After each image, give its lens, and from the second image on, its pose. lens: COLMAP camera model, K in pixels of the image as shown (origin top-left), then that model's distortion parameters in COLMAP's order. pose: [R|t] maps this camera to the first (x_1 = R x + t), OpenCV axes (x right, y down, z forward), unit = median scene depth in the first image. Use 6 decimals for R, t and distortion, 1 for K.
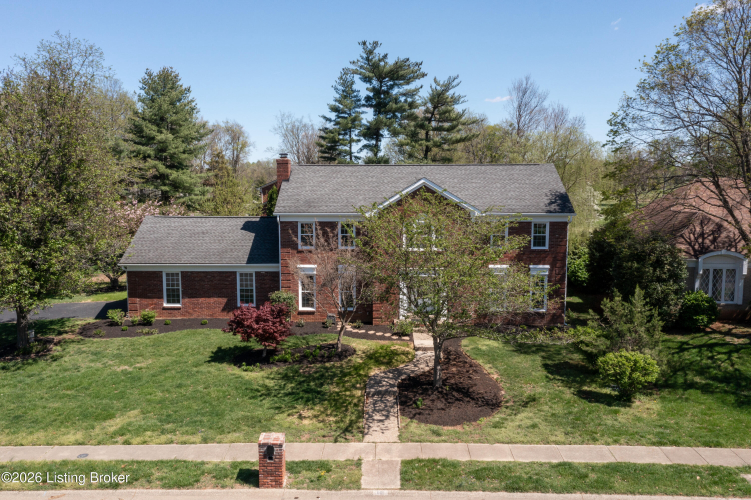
lens RADIAL K [[608.0, 0, 375.5], [0, 608.0, 250.0], [0, 0, 1]] dist [0.004051, 0.006179]
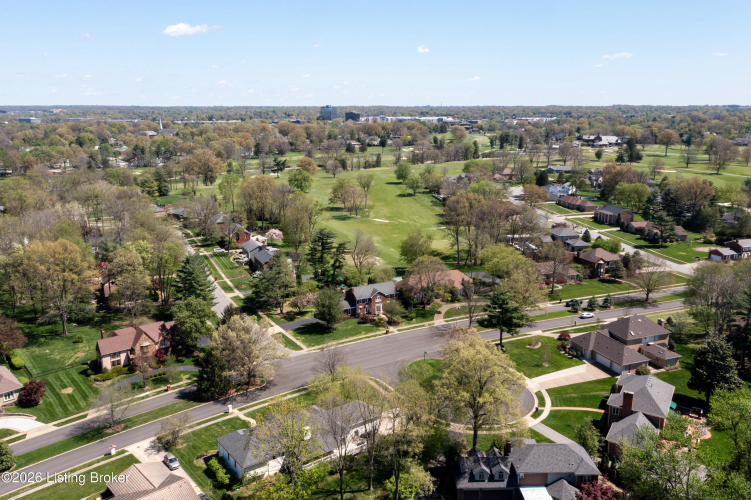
lens RADIAL K [[608.0, 0, 375.5], [0, 608.0, 250.0], [0, 0, 1]] dist [0.004051, 0.006179]
pose [[0.865453, -0.117892, 0.486921, -2.861693], [0.055319, 0.988463, 0.141001, -1.371206], [-0.497926, -0.095094, 0.861990, -4.216588]]
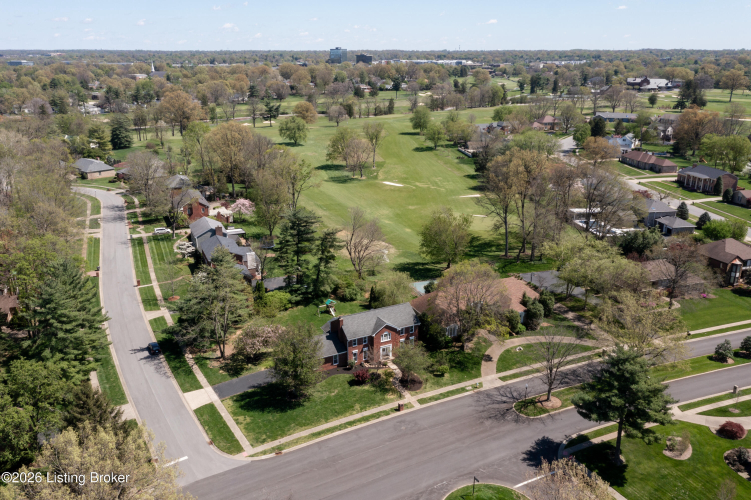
lens RADIAL K [[613.1, 0, 375.5], [0, 613.1, 250.0], [0, 0, 1]] dist [0.006666, 0.003325]
pose [[0.876076, -0.150110, 0.458211, -1.550649], [0.052652, 0.974405, 0.218546, -1.311698], [-0.479289, -0.167337, 0.861557, -2.010414]]
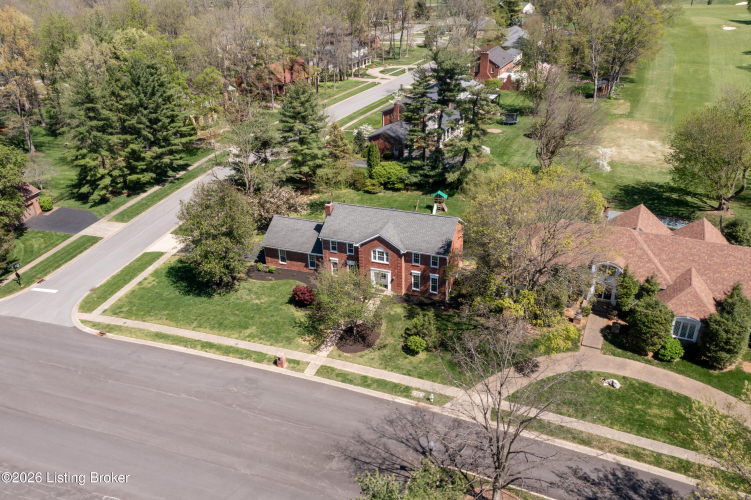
lens RADIAL K [[590.3, 0, 375.5], [0, 590.3, 250.0], [0, 0, 1]] dist [0.008880, 0.005663]
pose [[0.941836, 0.131828, -0.309138, 0.703418], [-0.013688, 0.934138, 0.356649, -0.787250], [0.335794, -0.331674, 0.881609, -0.858516]]
